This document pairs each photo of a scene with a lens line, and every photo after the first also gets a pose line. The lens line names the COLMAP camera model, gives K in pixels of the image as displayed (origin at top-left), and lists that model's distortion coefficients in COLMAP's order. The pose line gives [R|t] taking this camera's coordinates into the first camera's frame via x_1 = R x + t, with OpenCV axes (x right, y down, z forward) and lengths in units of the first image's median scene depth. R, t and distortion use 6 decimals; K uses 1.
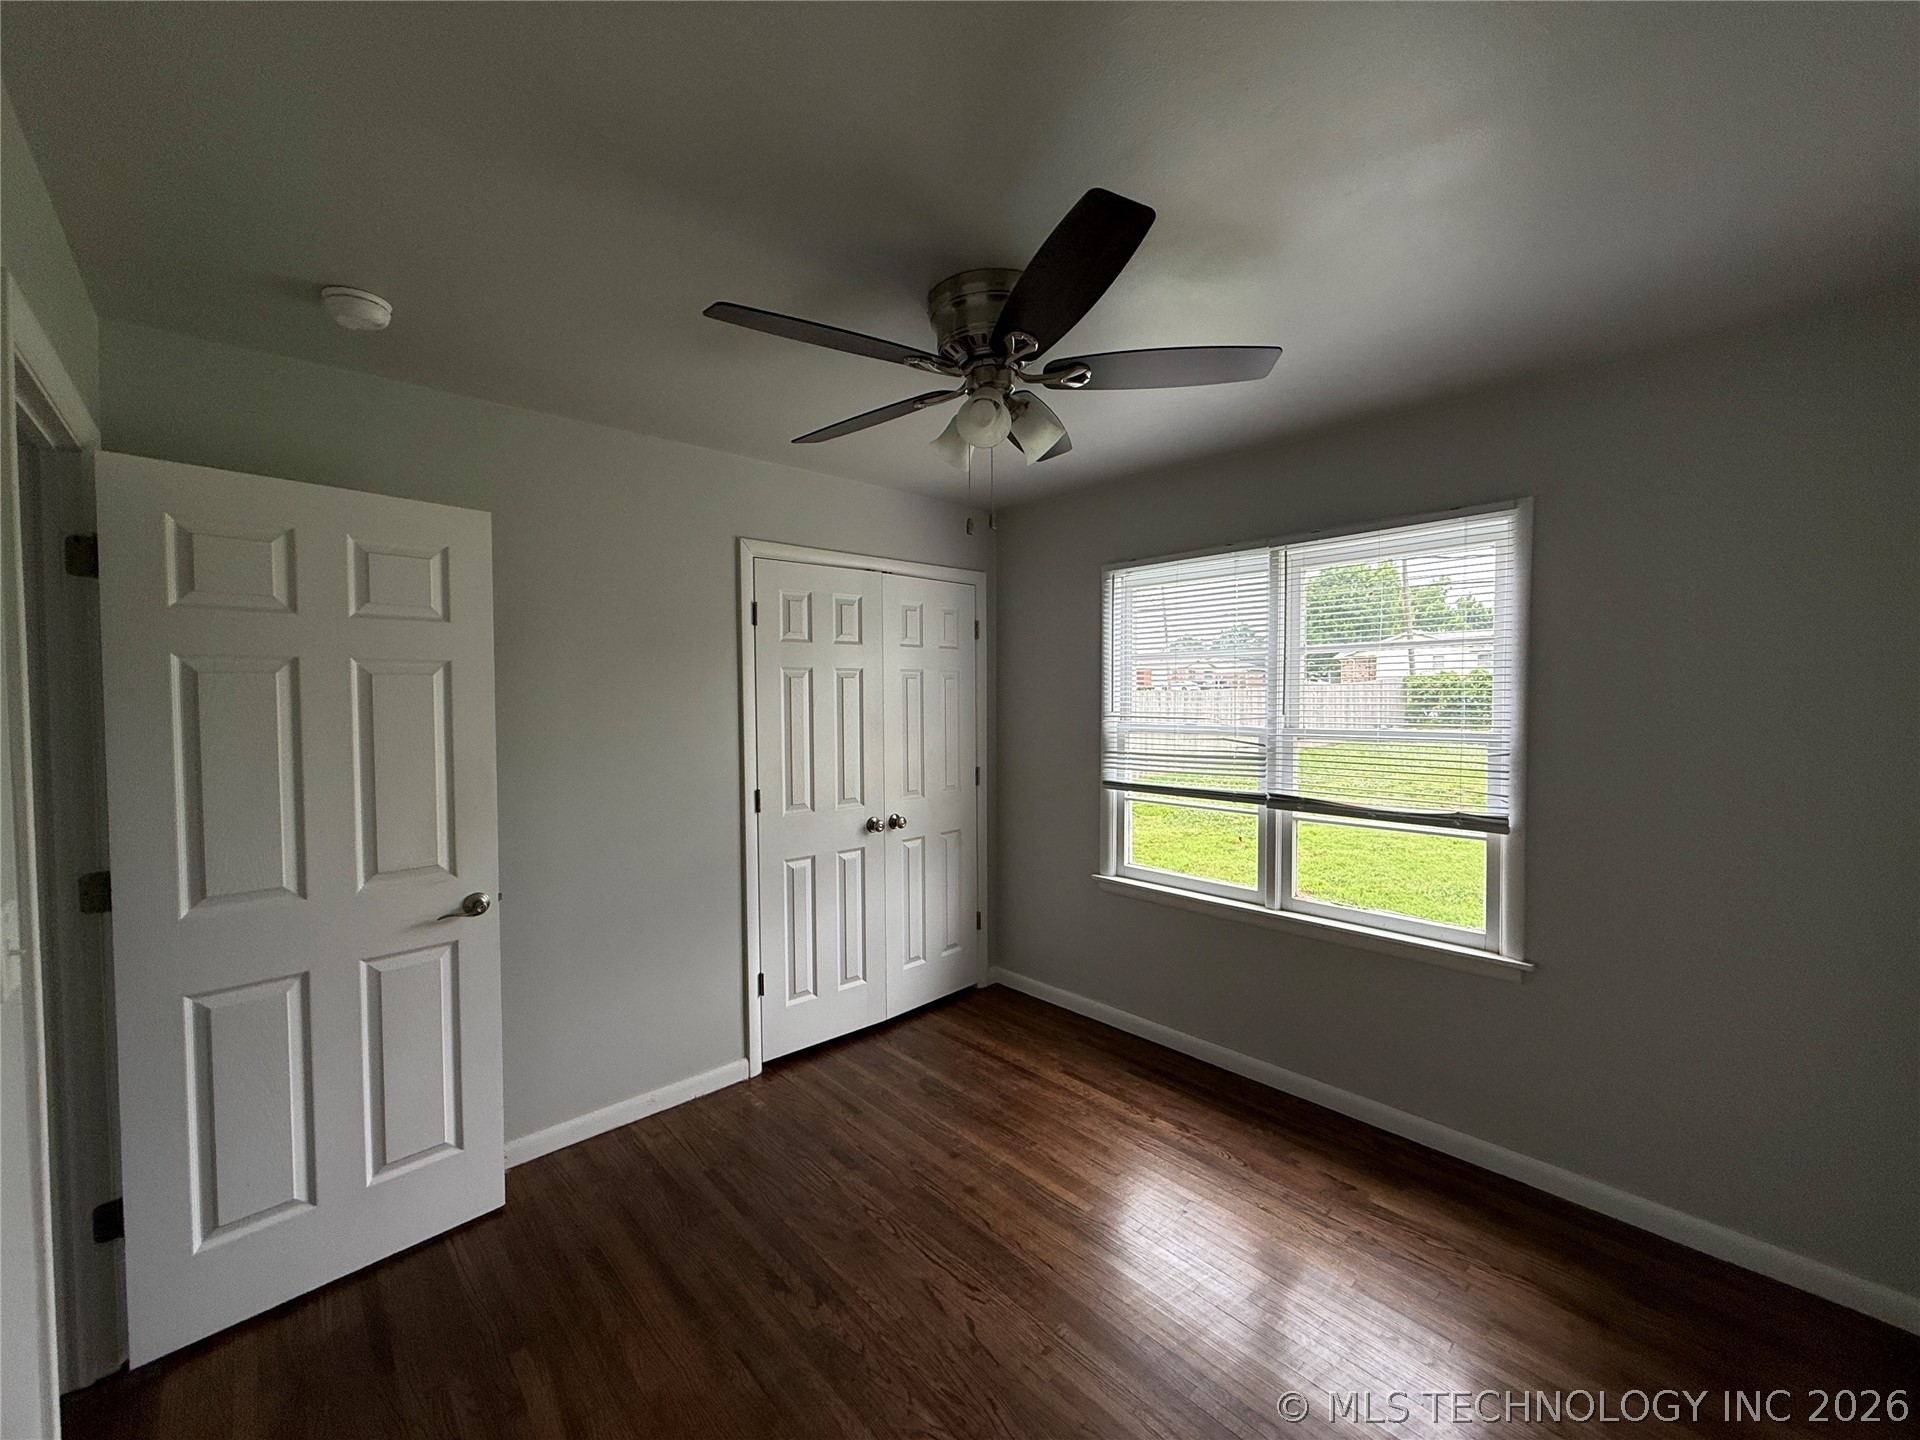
lens RADIAL K [[758.1, 0, 954.5], [0, 758.1, 721.4], [0, 0, 1]] dist [0.000401, -0.000059]
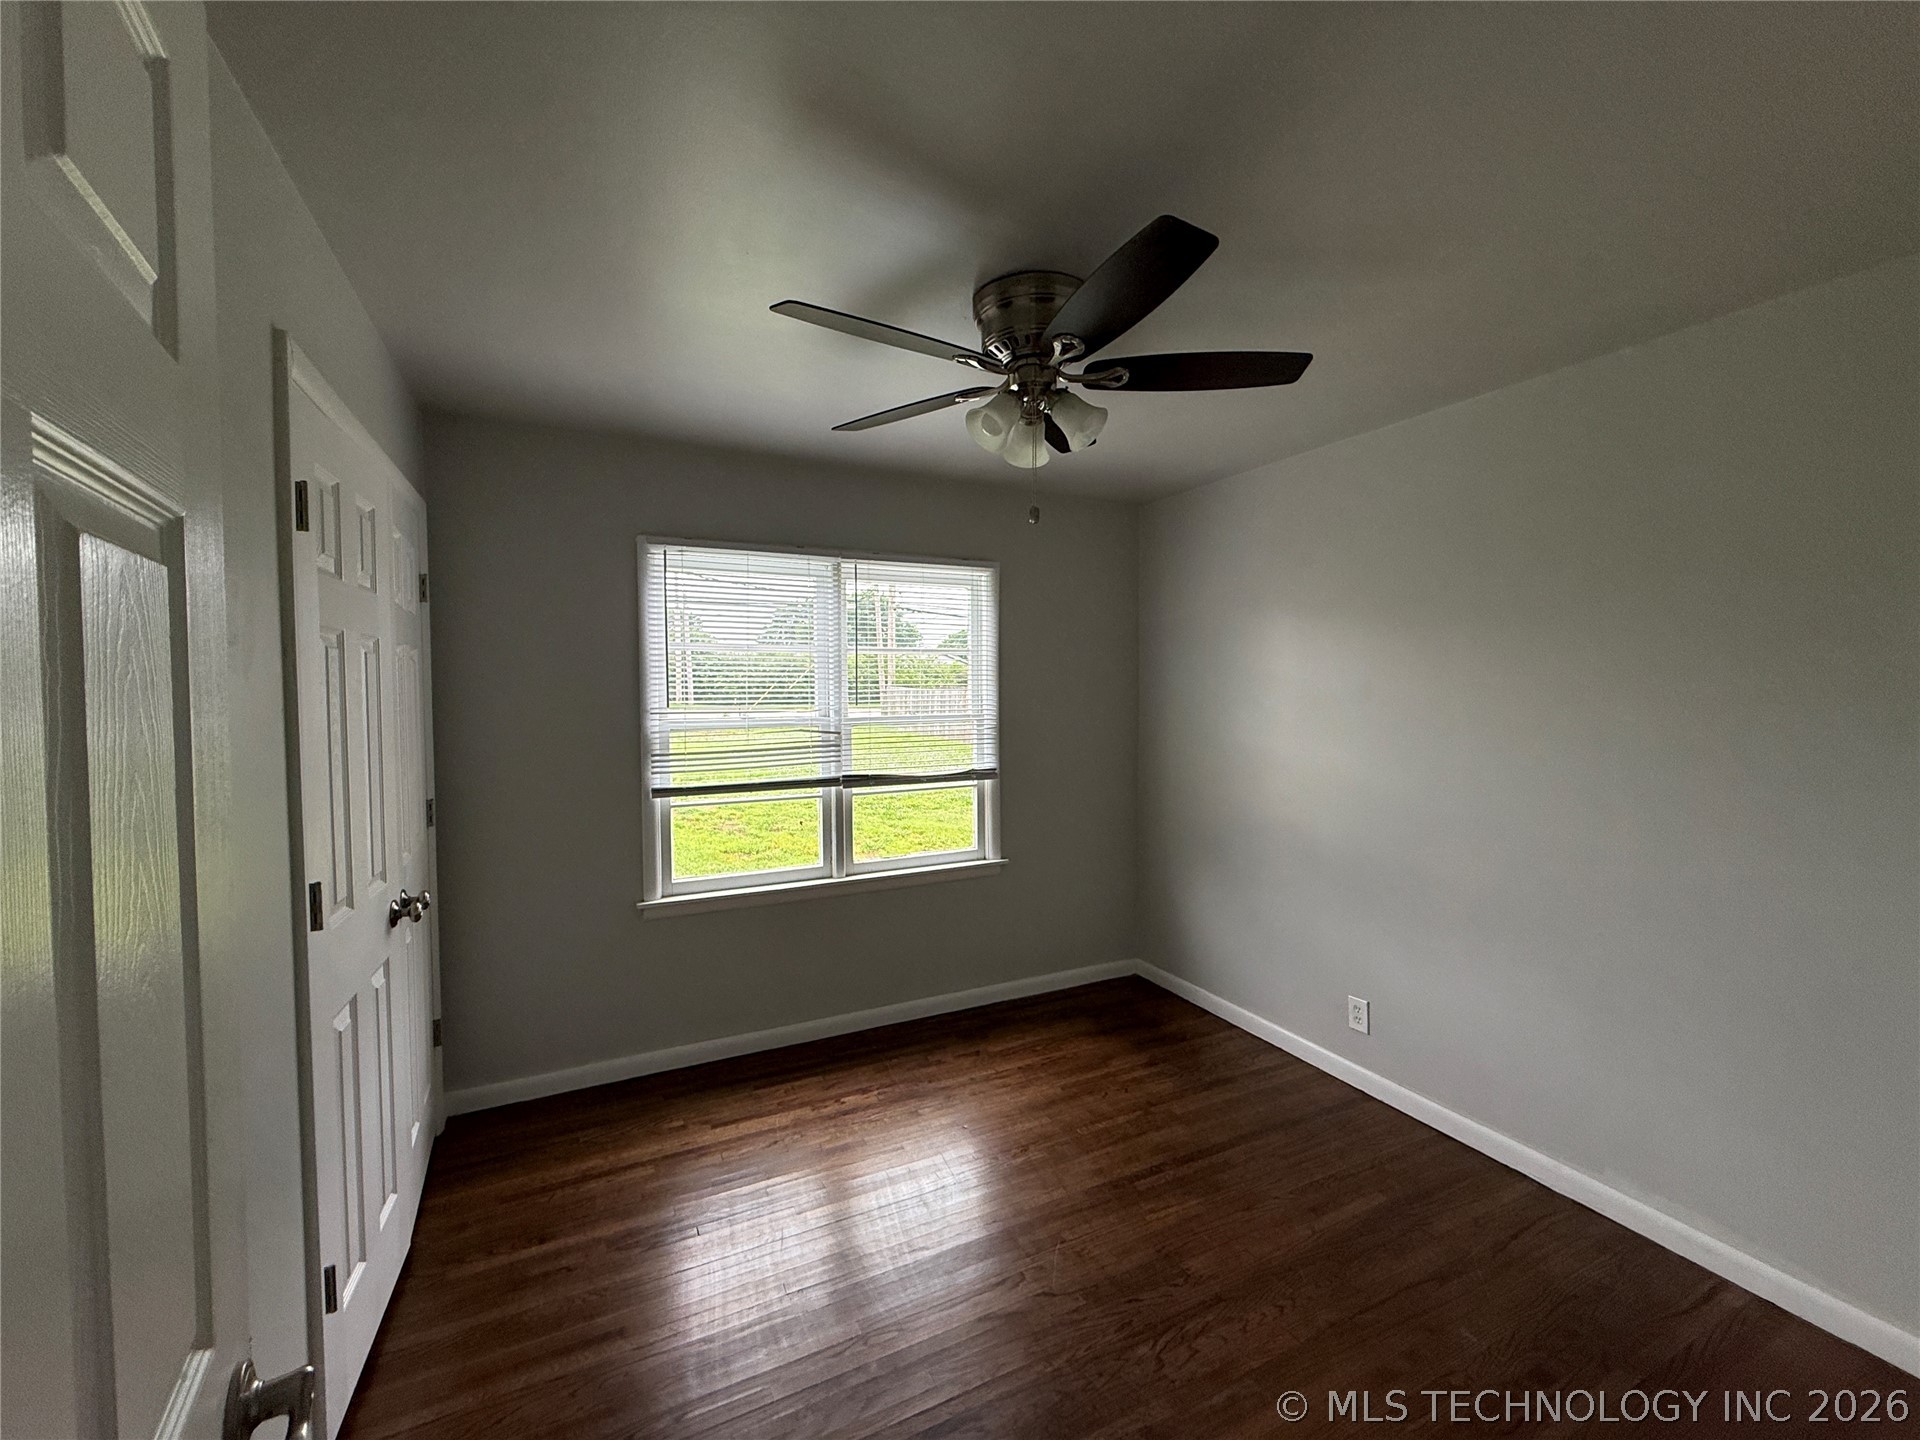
lens RADIAL K [[758.1, 0, 954.5], [0, 758.1, 721.4], [0, 0, 1]] dist [0.000401, -0.000059]
pose [[0.295444, -0.030596, 0.954870, -0.611007], [0.042608, 0.998915, 0.018824, 0.001023], [-0.954410, 0.035124, 0.296427, 0.500047]]
